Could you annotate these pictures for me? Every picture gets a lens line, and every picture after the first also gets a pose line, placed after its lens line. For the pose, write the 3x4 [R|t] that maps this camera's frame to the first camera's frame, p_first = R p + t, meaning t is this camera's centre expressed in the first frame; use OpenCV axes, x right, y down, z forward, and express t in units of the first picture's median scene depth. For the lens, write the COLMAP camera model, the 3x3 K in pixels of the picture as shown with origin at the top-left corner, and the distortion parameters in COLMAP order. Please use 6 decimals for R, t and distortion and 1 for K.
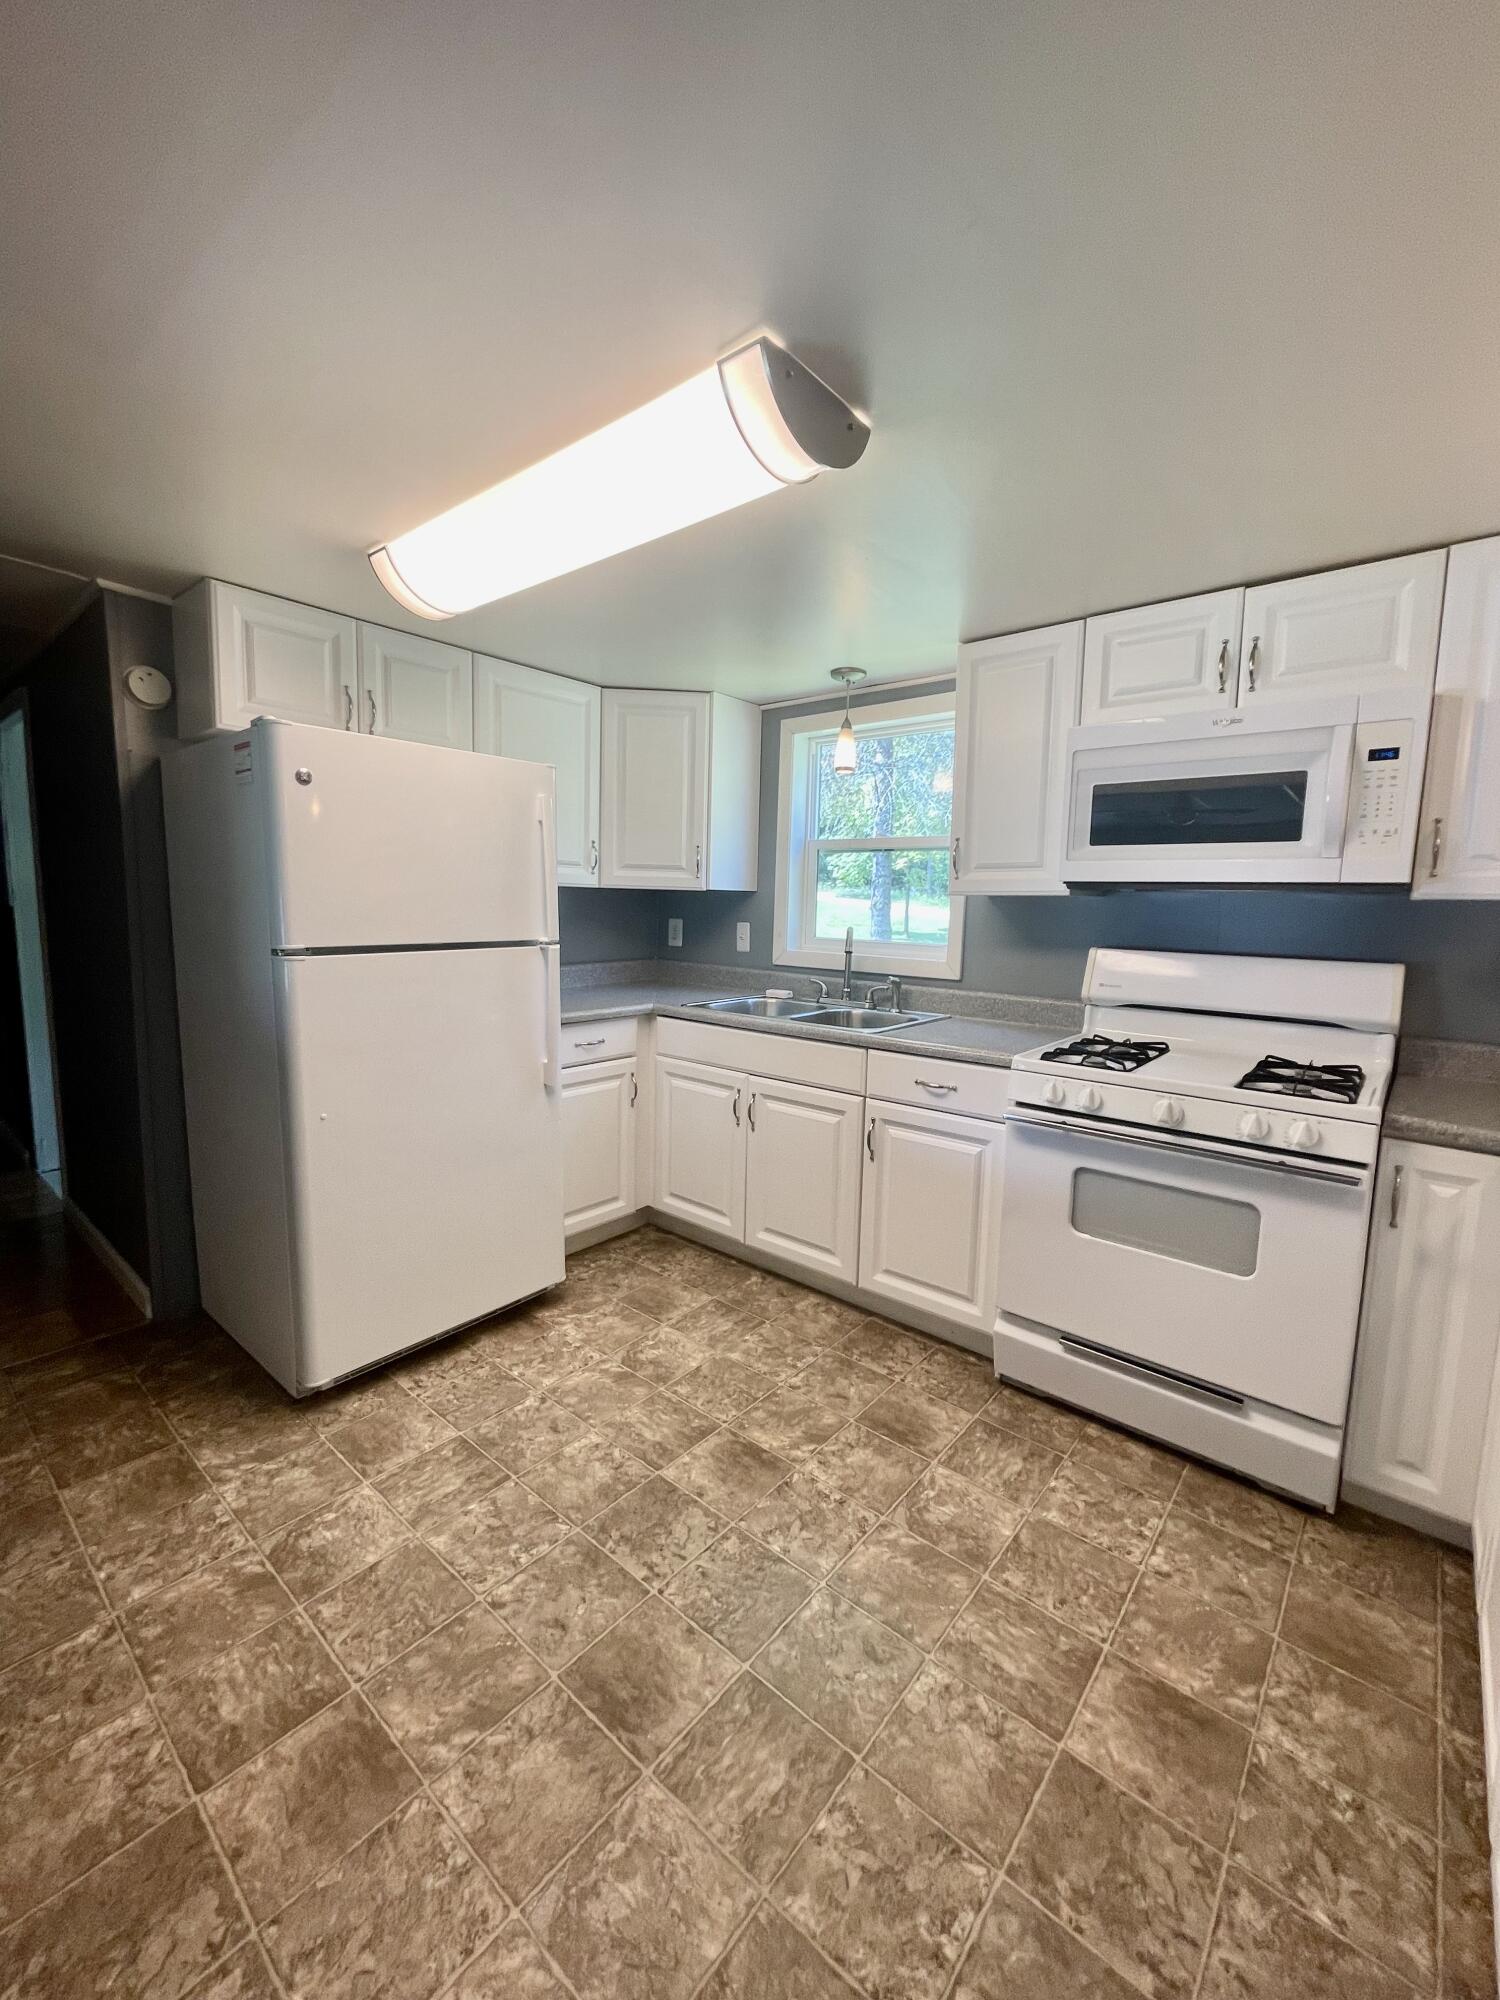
lens RADIAL K [[807.3, 0, 750.2], [0, 807.3, 995.1], [0, 0, 1]] dist [0.000946, -0.000637]
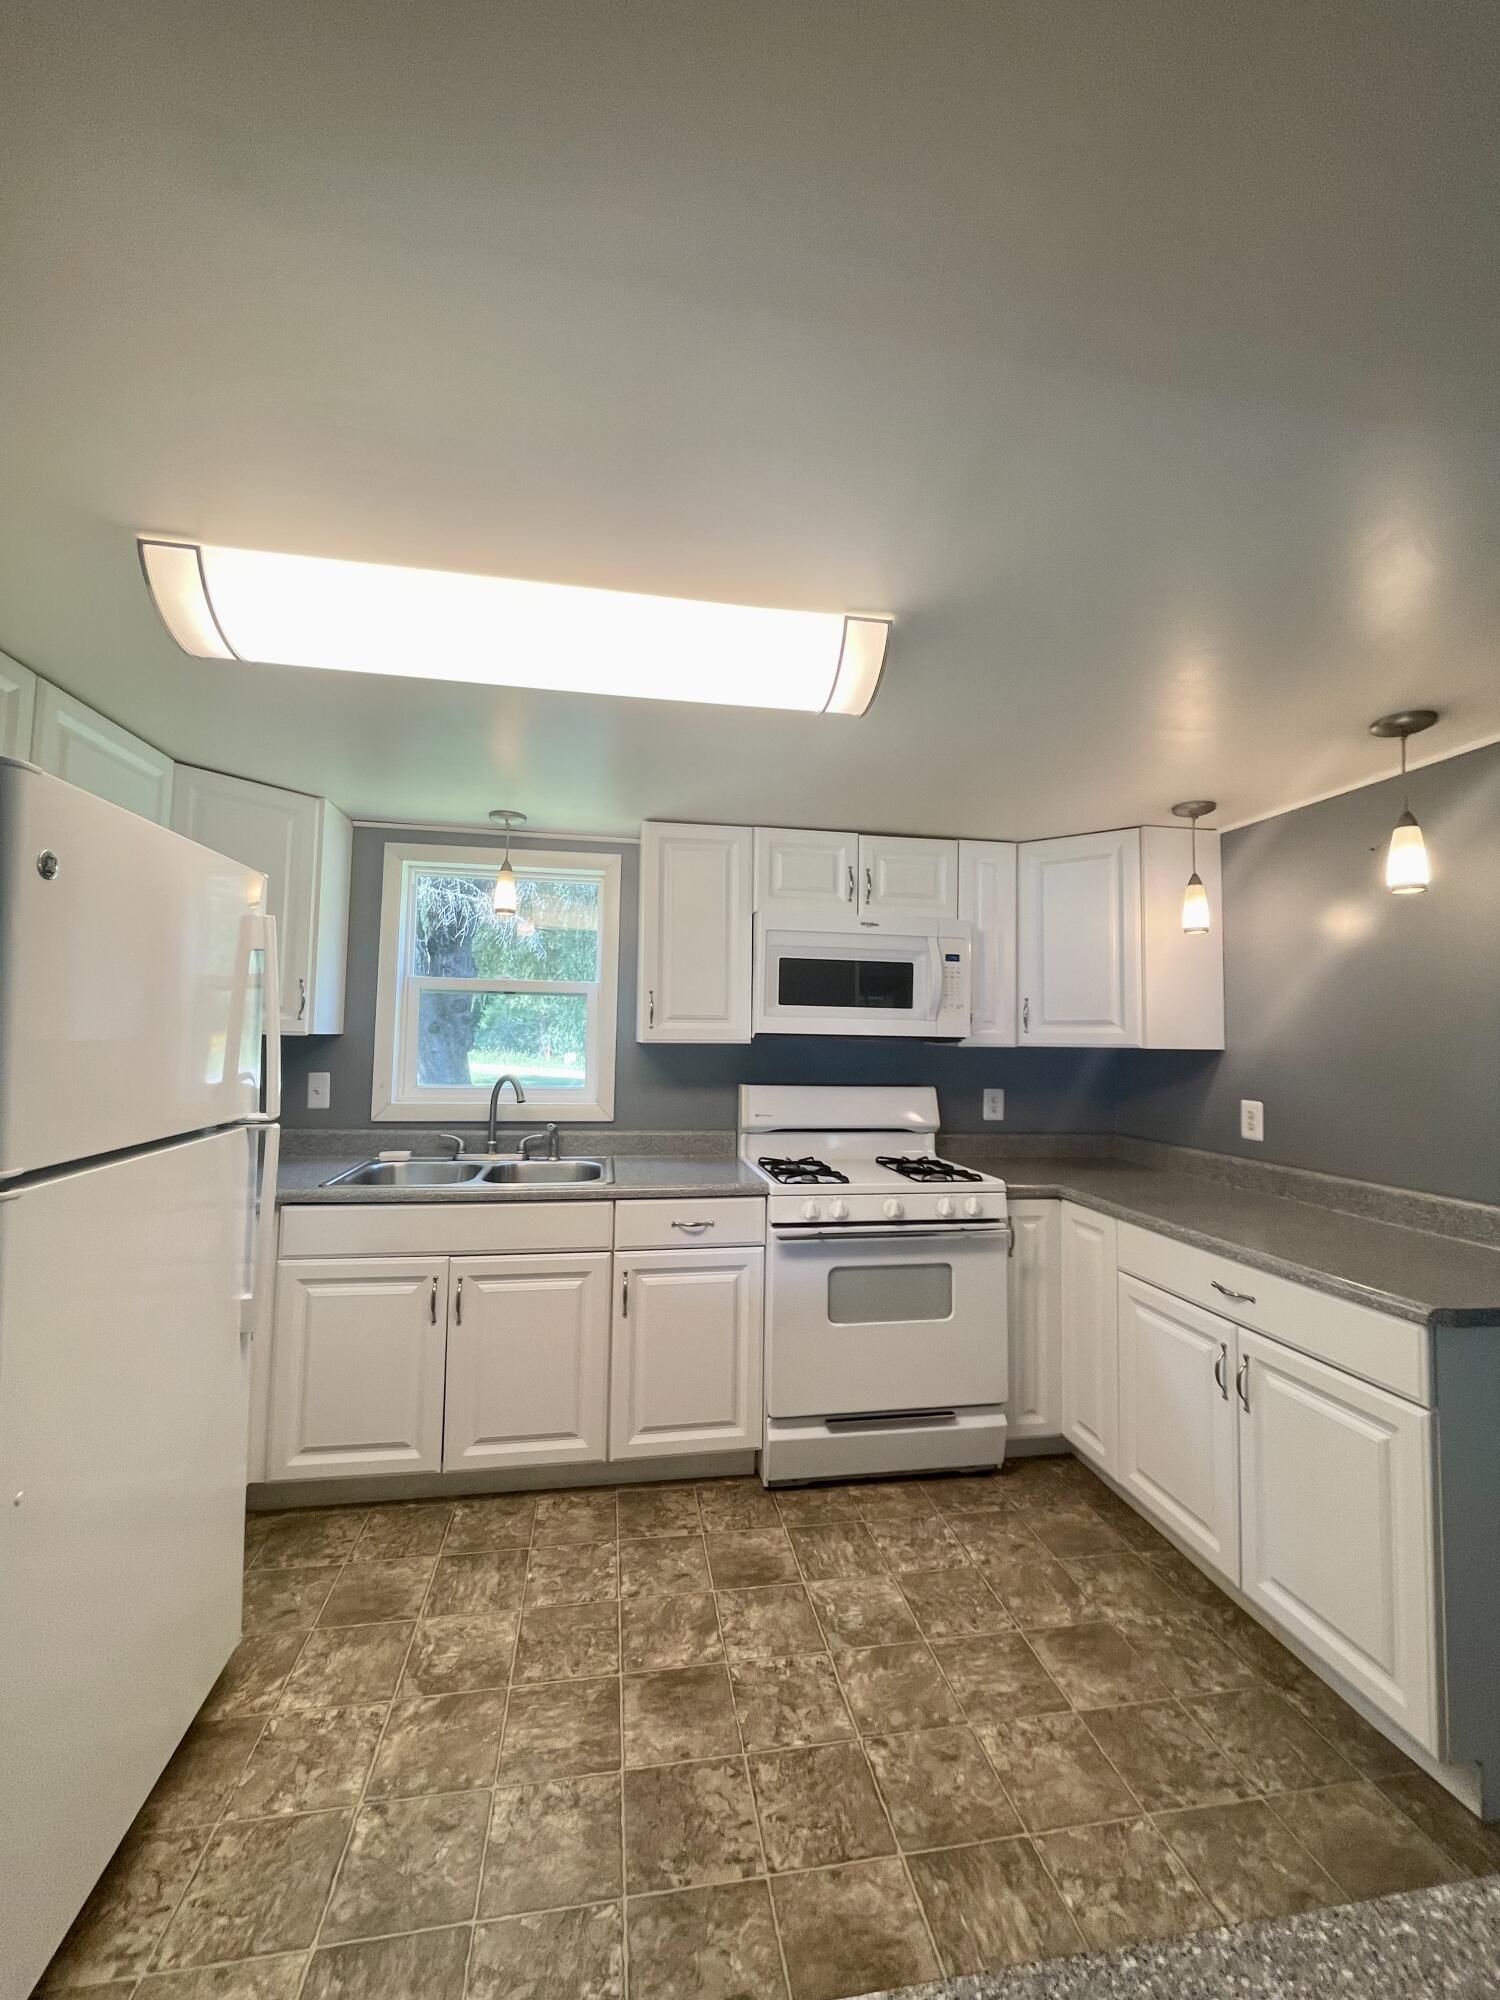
lens RADIAL K [[807.3, 0, 745.0], [0, 807.3, 998.6], [0, 0, 1]] dist [0.000946, -0.000637]
pose [[0.645177, 0.027105, 0.763552, -0.618792], [0.084101, 0.990778, -0.106234, -0.072103], [-0.759390, 0.132755, 0.636948, 0.265003]]
